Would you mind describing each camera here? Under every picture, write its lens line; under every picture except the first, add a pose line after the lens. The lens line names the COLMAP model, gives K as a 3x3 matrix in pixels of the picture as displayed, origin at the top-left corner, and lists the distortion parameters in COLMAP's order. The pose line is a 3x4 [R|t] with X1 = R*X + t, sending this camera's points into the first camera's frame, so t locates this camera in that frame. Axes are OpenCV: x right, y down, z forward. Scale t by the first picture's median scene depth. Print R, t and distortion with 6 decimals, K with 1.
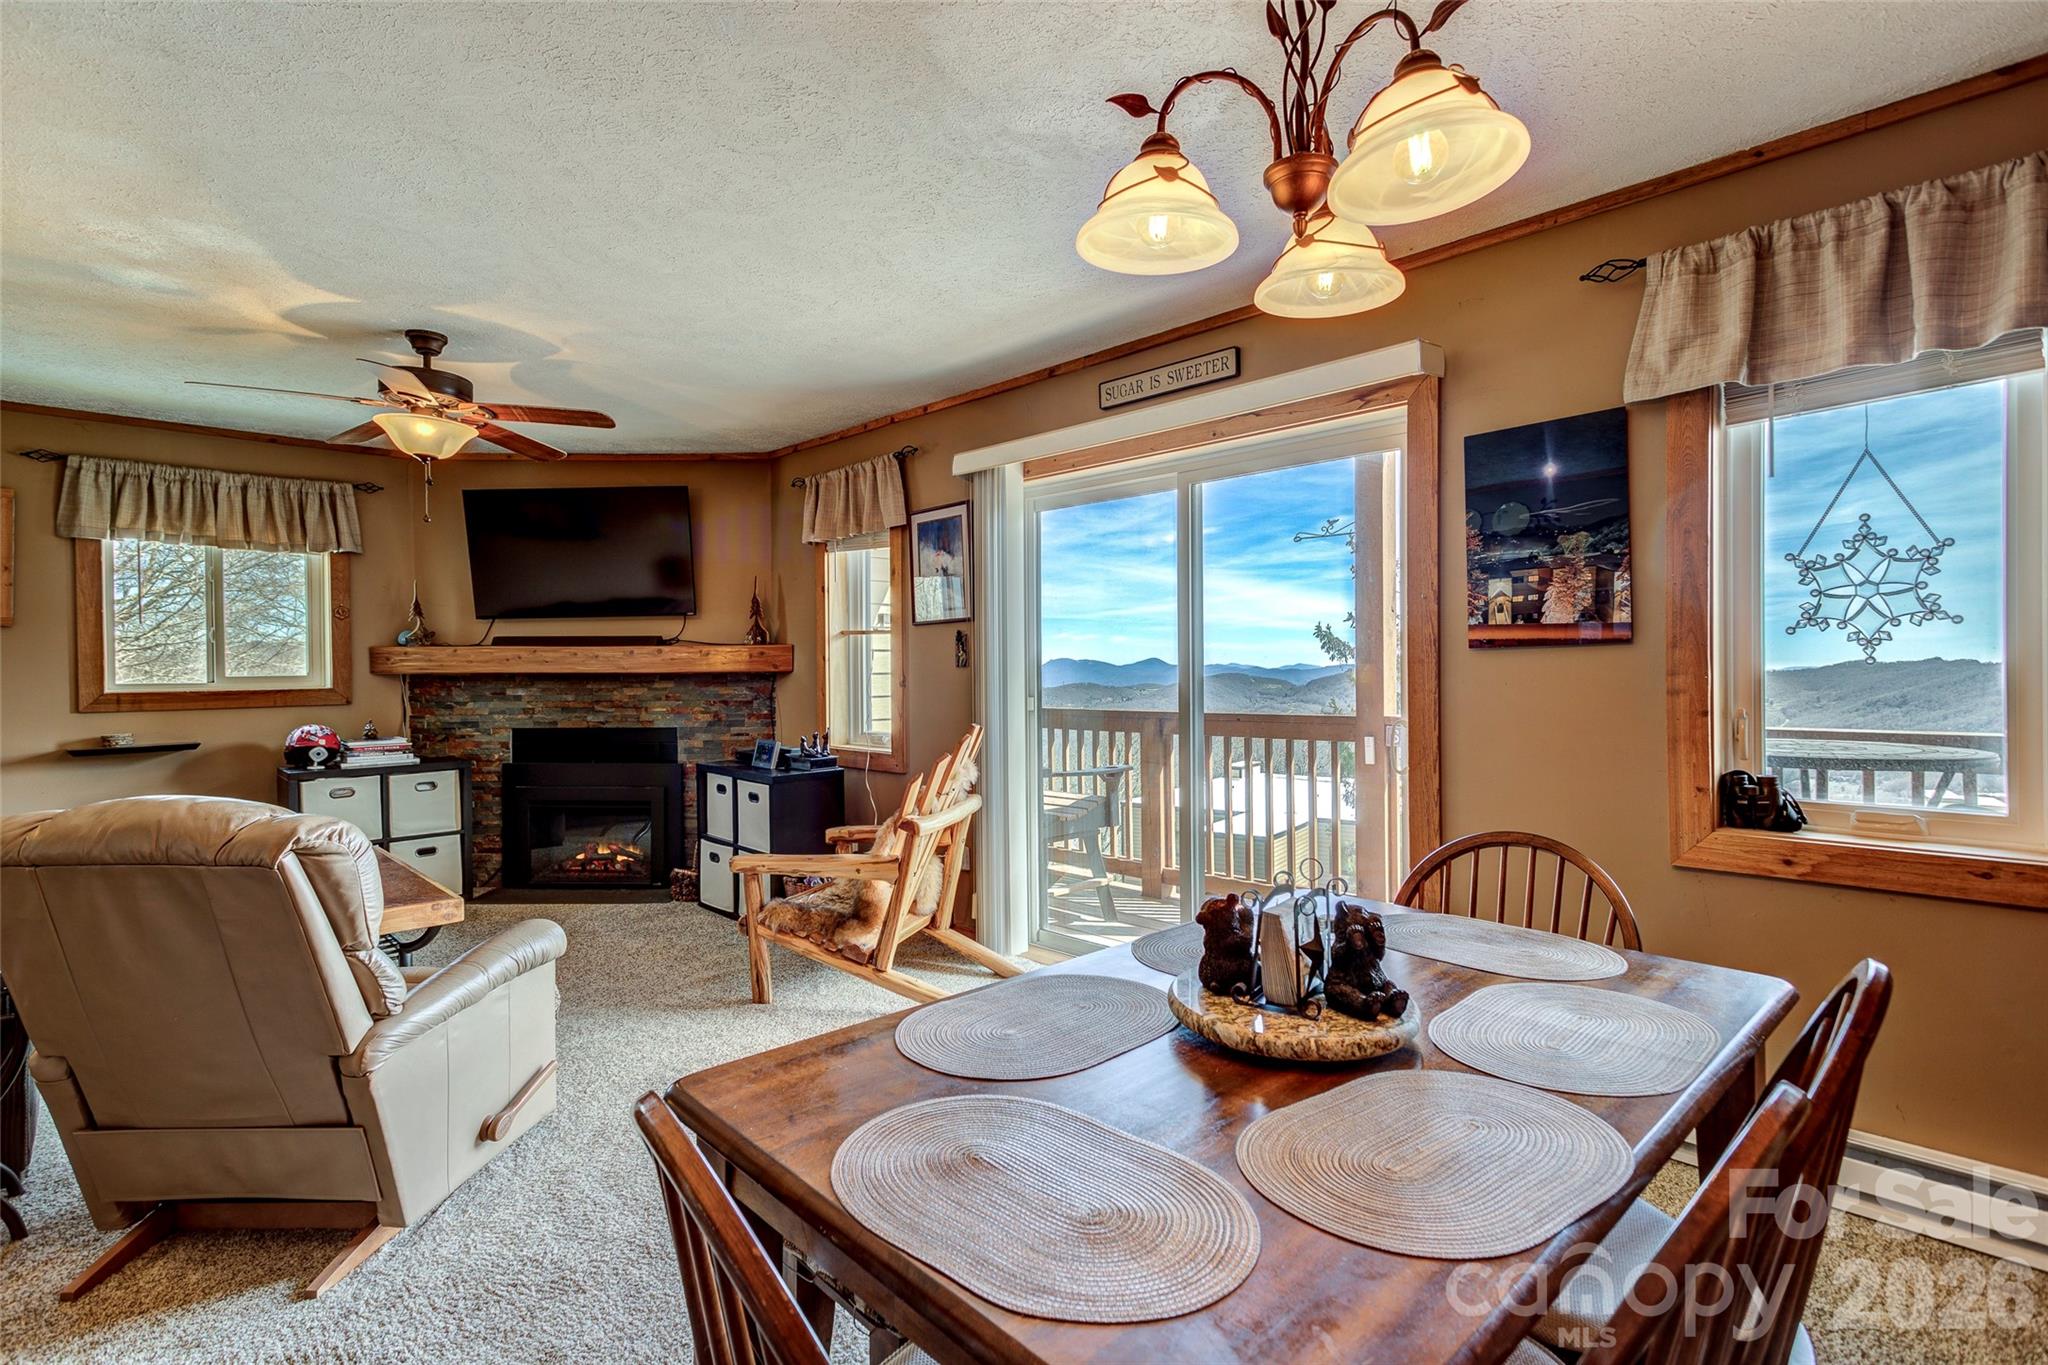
lens RADIAL K [[1007.5, 0, 1024.0], [0, 1007.5, 682.5], [0, 0, 1]] dist [0.001962, 0.000506]
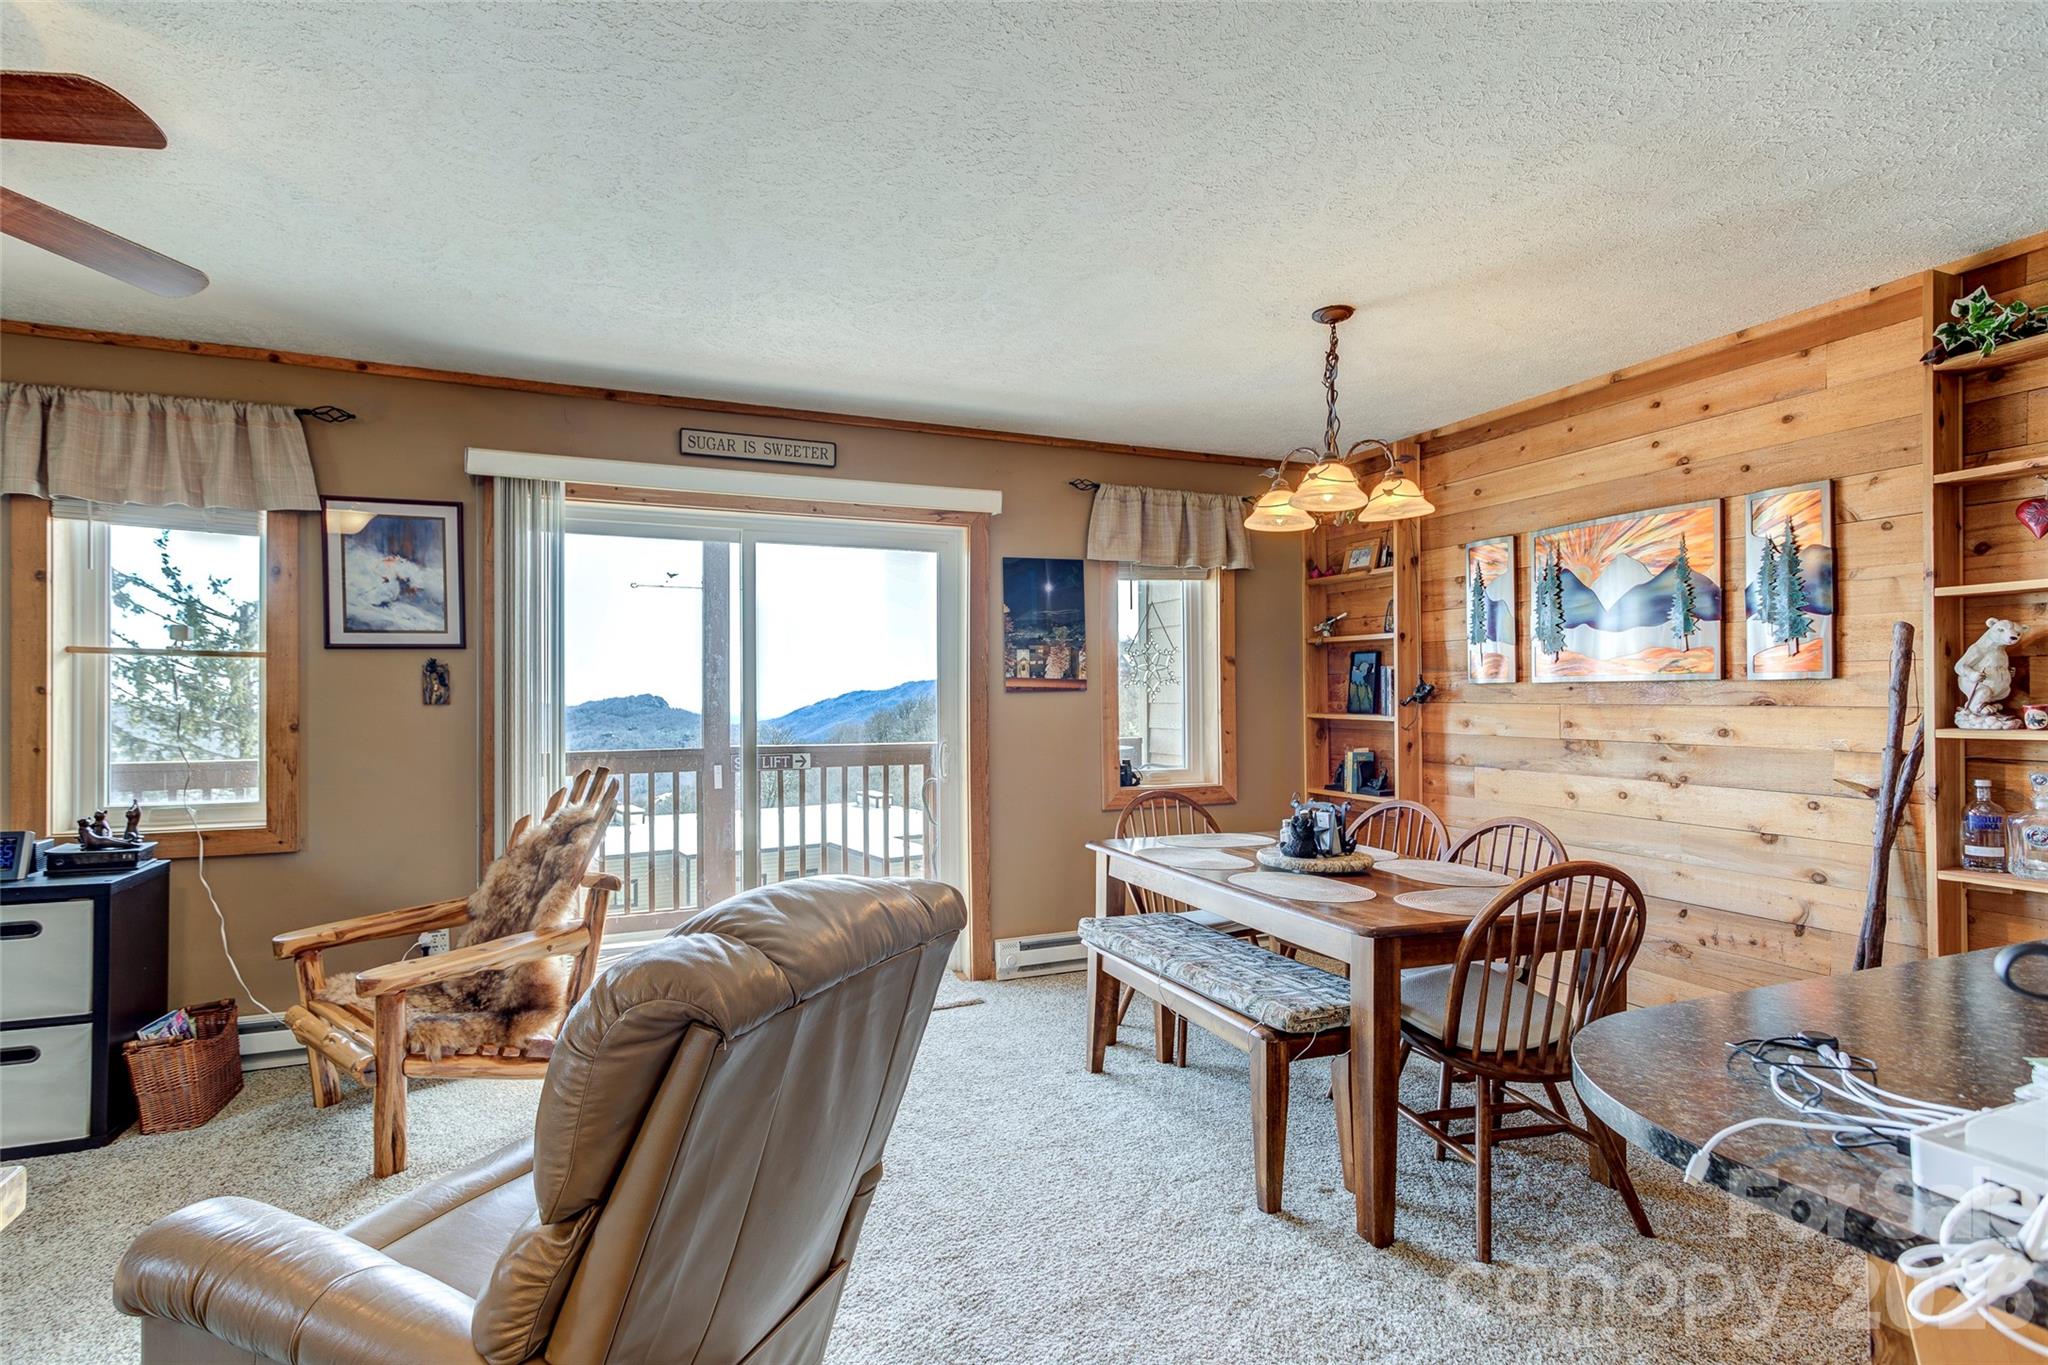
lens RADIAL K [[994.2, 0, 1029.3], [0, 994.2, 699.4], [0, 0, 1]] dist [0.001768, 0.000009]
pose [[0.349461, 0.008485, 0.936912, -0.992583], [0.015763, 0.999764, -0.014934, 0.001081], [-0.936818, 0.019987, 0.349245, 0.423764]]
